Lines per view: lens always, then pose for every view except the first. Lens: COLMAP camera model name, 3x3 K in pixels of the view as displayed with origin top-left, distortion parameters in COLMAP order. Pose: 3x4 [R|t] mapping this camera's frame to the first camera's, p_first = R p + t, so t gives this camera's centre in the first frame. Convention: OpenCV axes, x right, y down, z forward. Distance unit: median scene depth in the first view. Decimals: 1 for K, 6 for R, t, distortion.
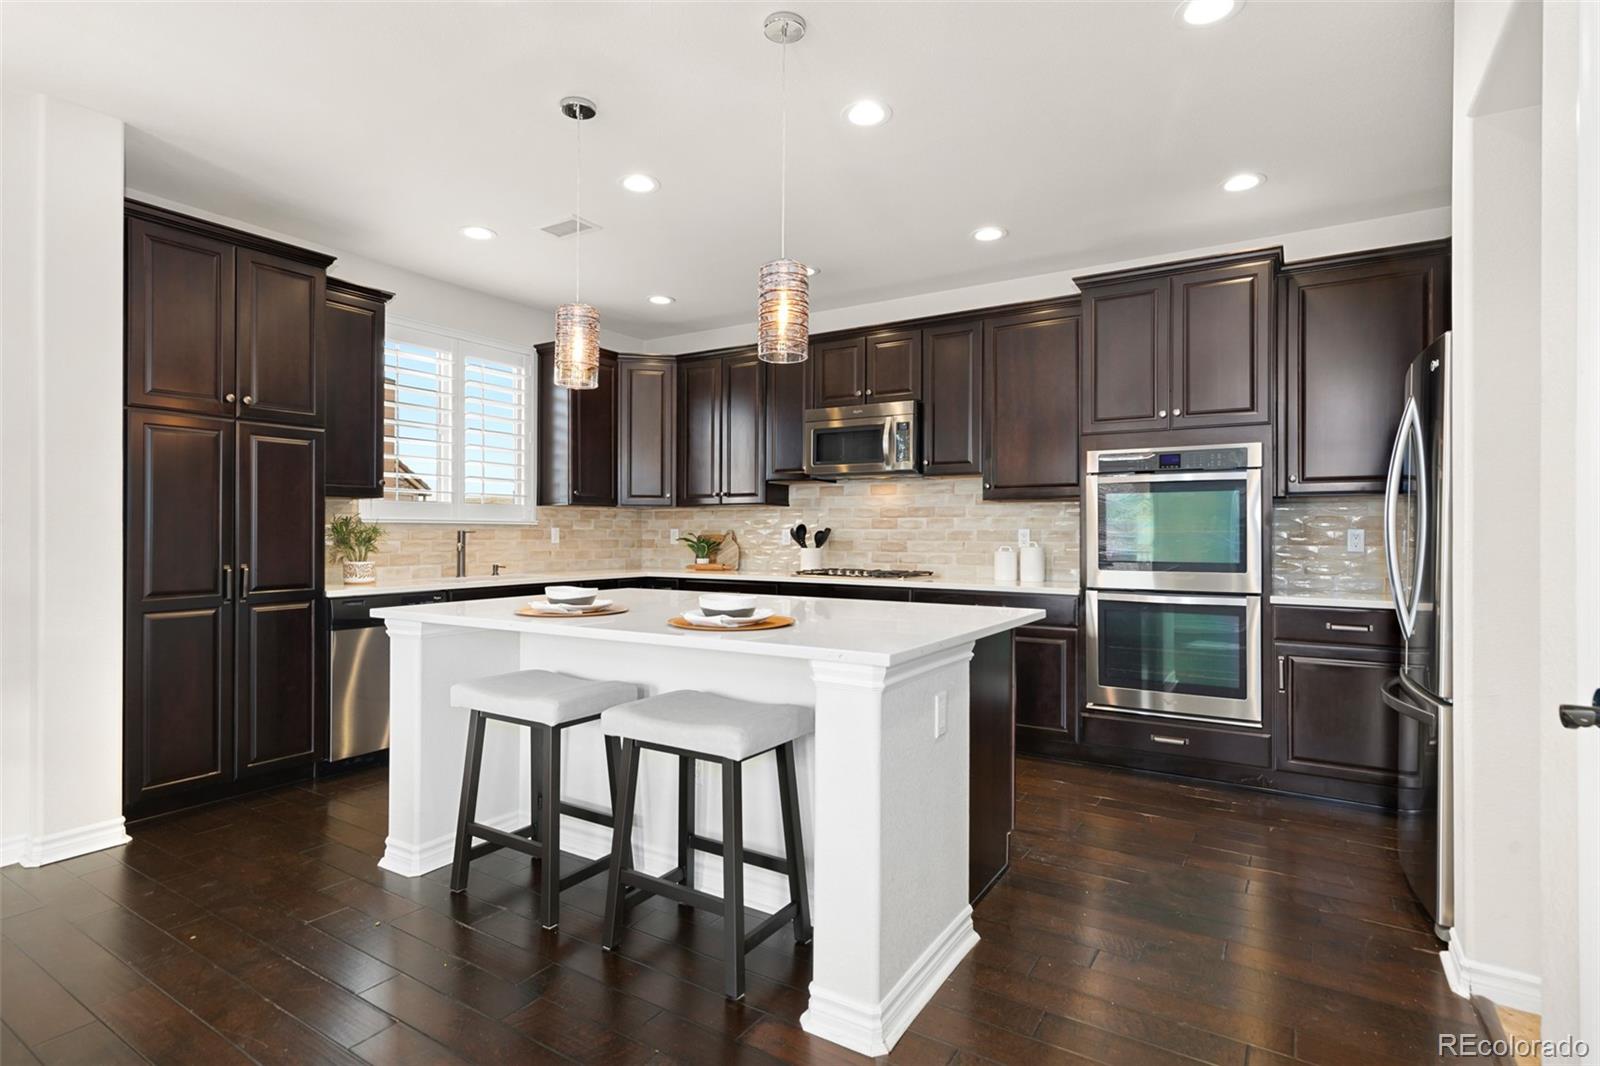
lens RADIAL K [[799.9, 0, 800.0], [0, 799.9, 533.0], [0, 0, 1]] dist [0.006220, 0.000773]
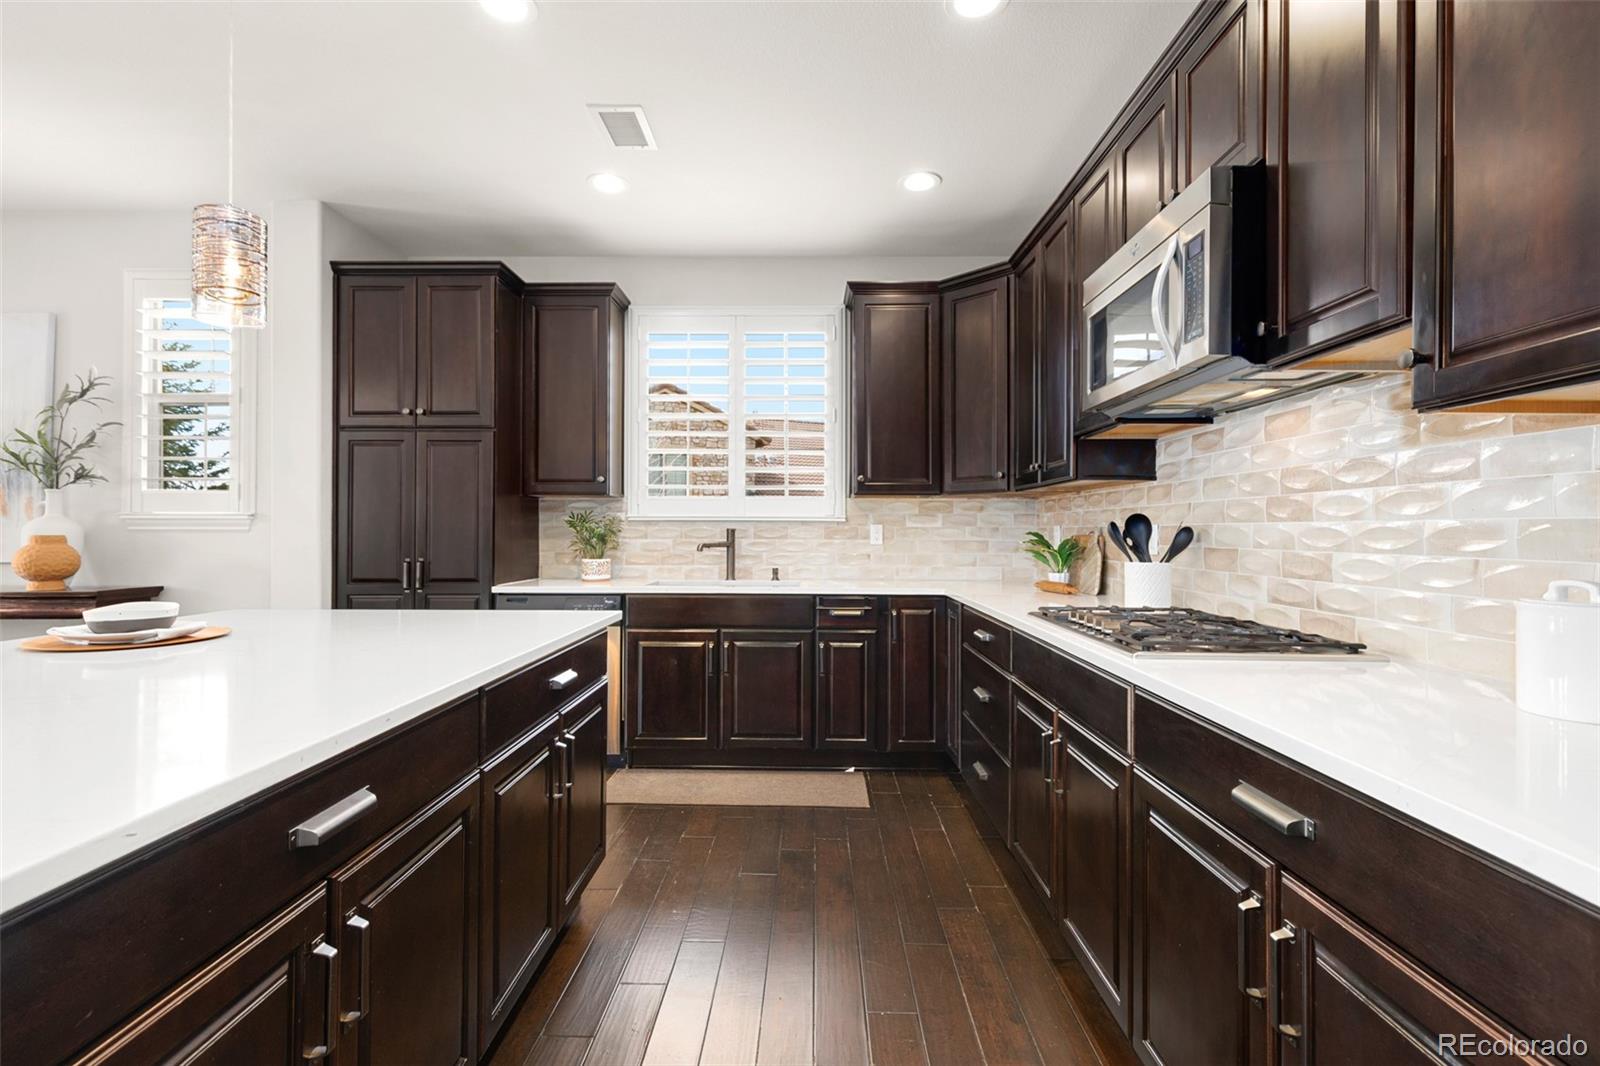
lens RADIAL K [[733.6, 0, 799.8], [0, 733.6, 526.1], [0, 0, 1]] dist [0.004562, -0.000342]
pose [[0.516633, -0.005636, -0.856188, 0.377182], [-0.002389, 0.999965, -0.008024, 0.001212], [0.856203, 0.006191, 0.516602, 0.763847]]
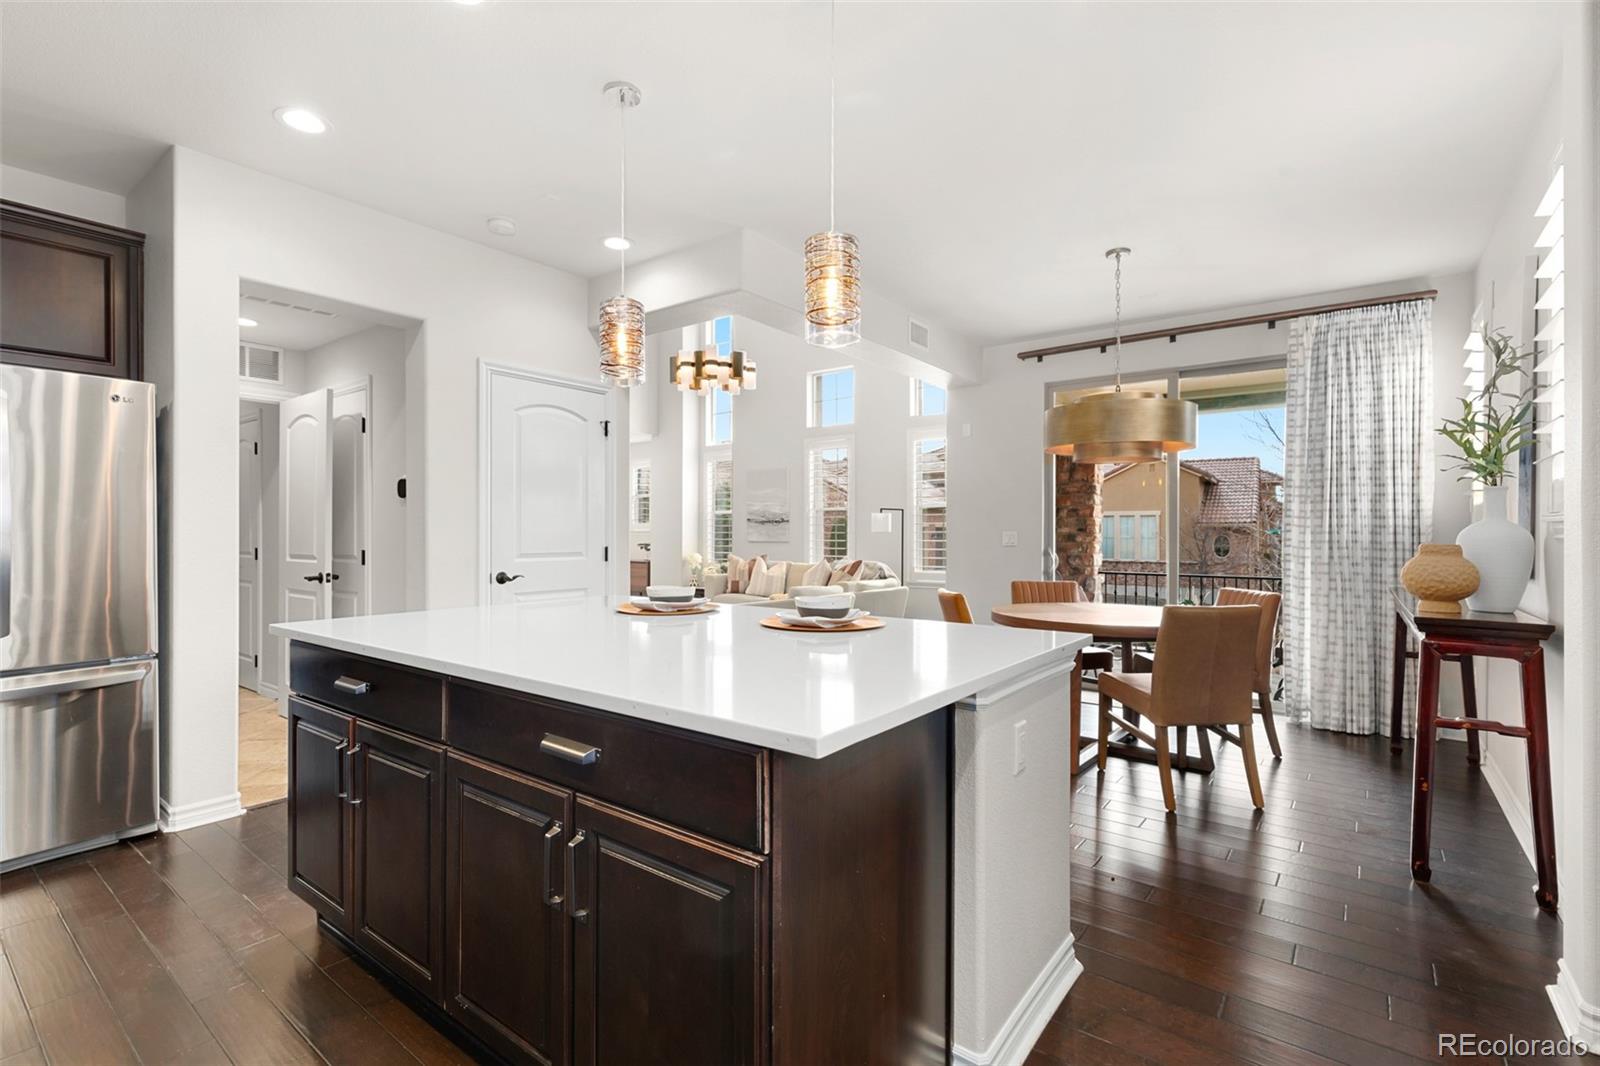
lens RADIAL K [[733.6, 0, 799.8], [0, 733.6, 526.1], [0, 0, 1]] dist [0.004562, -0.000342]
pose [[-0.995915, -0.006550, 0.090062, -0.014664], [-0.007382, 0.999933, -0.008904, 0.001143], [-0.089998, -0.009532, -0.995896, 1.052974]]
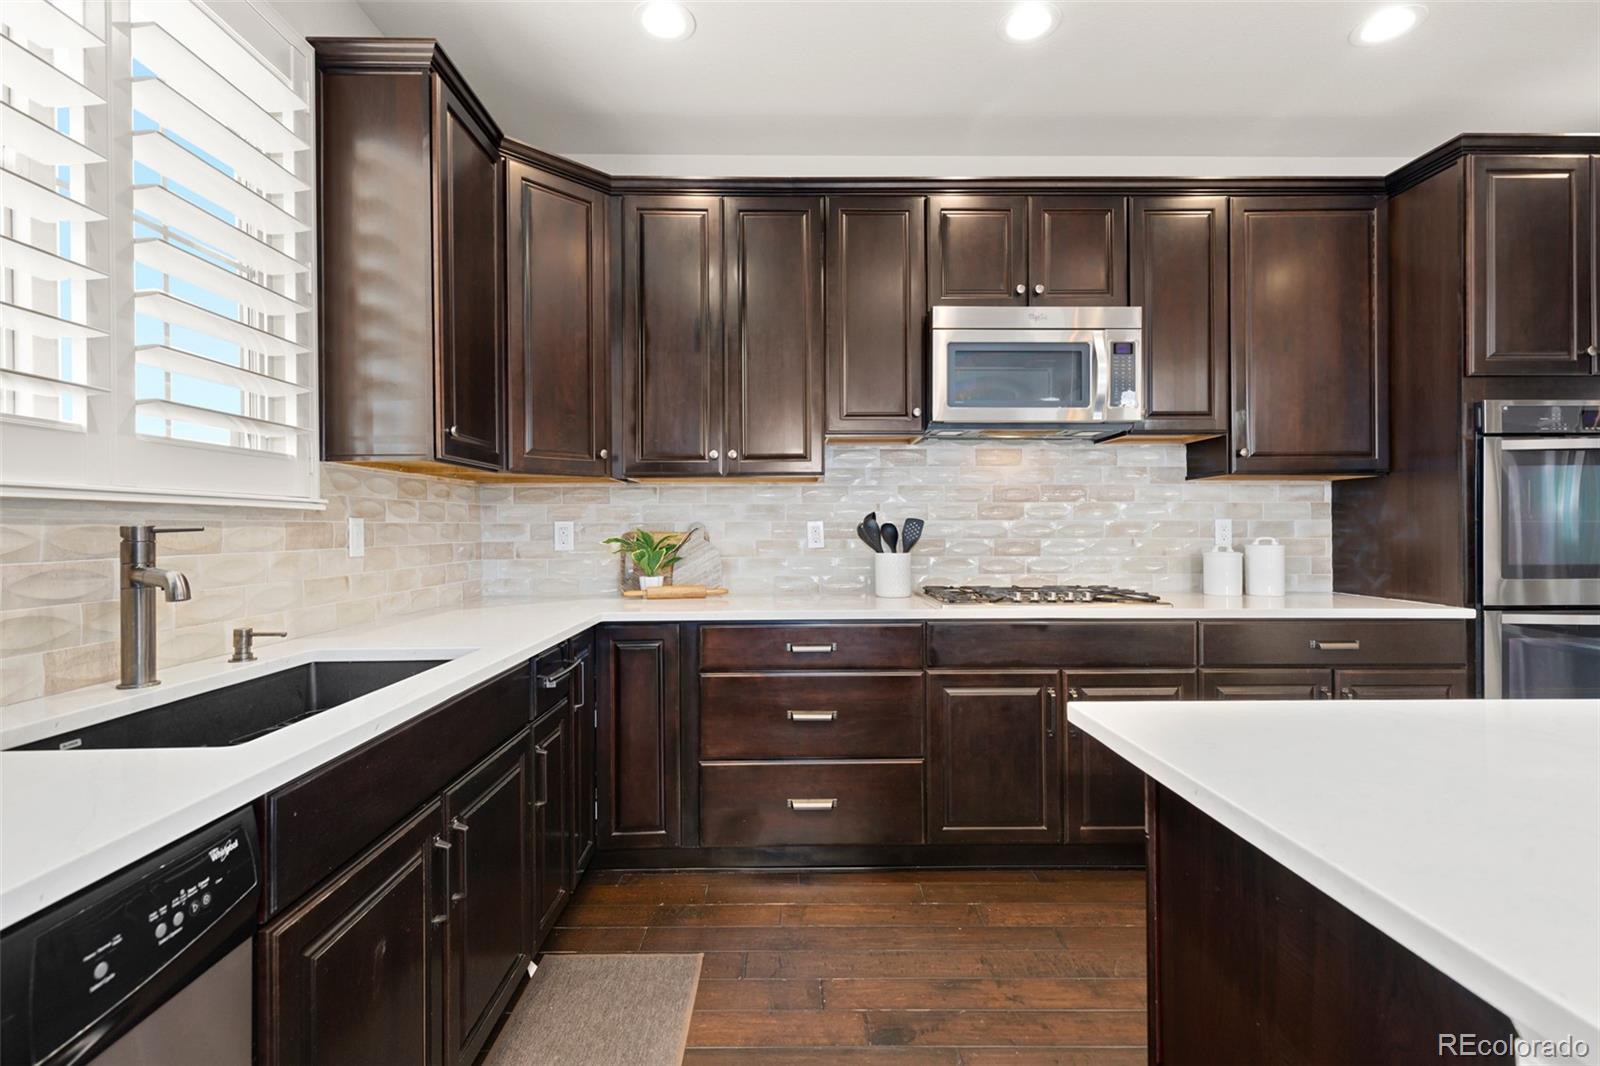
lens RADIAL K [[733.6, 0, 799.8], [0, 733.6, 526.1], [0, 0, 1]] dist [0.004562, -0.000342]
pose [[0.837544, -0.005391, 0.546343, -0.437467], [0.006588, 0.999978, -0.000233, -0.001199], [-0.546329, 0.003794, 0.837562, 0.771524]]
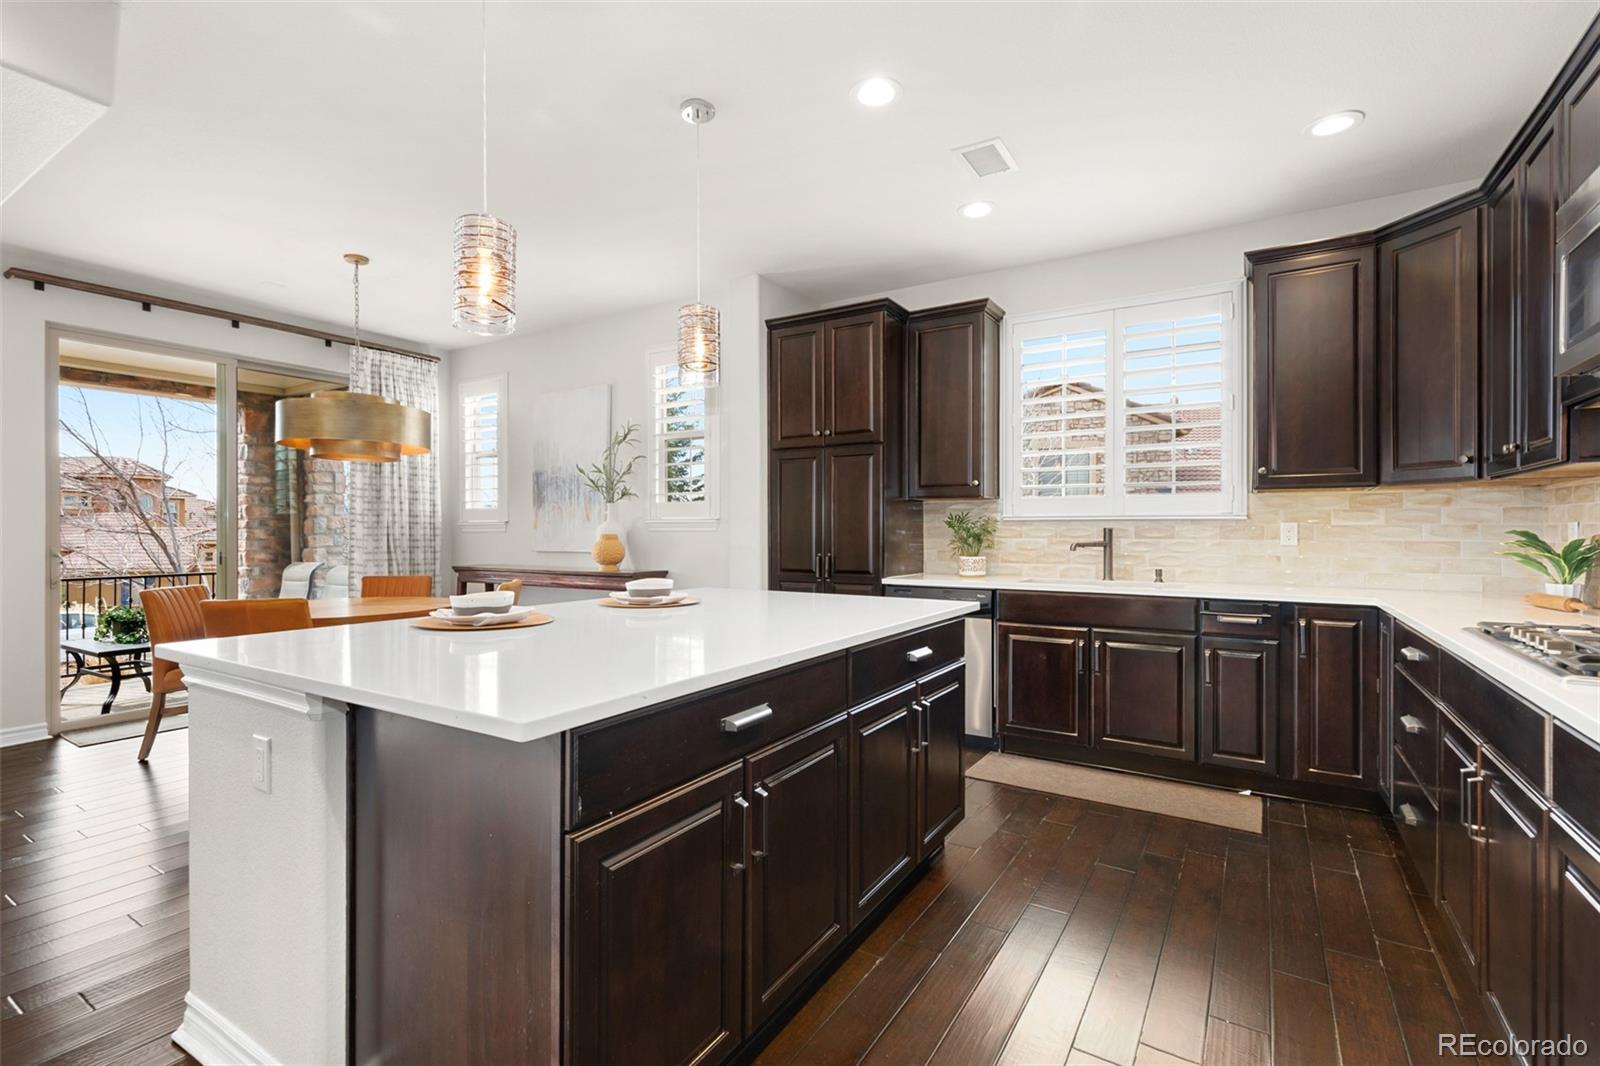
lens RADIAL K [[729.0, 0, 791.8], [0, 729.0, 538.4], [0, 0, 1]] dist [0.003510, -0.000012]
pose [[-0.006123, 0.009304, -0.999938, 0.449253], [-0.000556, 0.999957, 0.009308, 0.001879], [0.999981, 0.000613, -0.006118, 0.781733]]
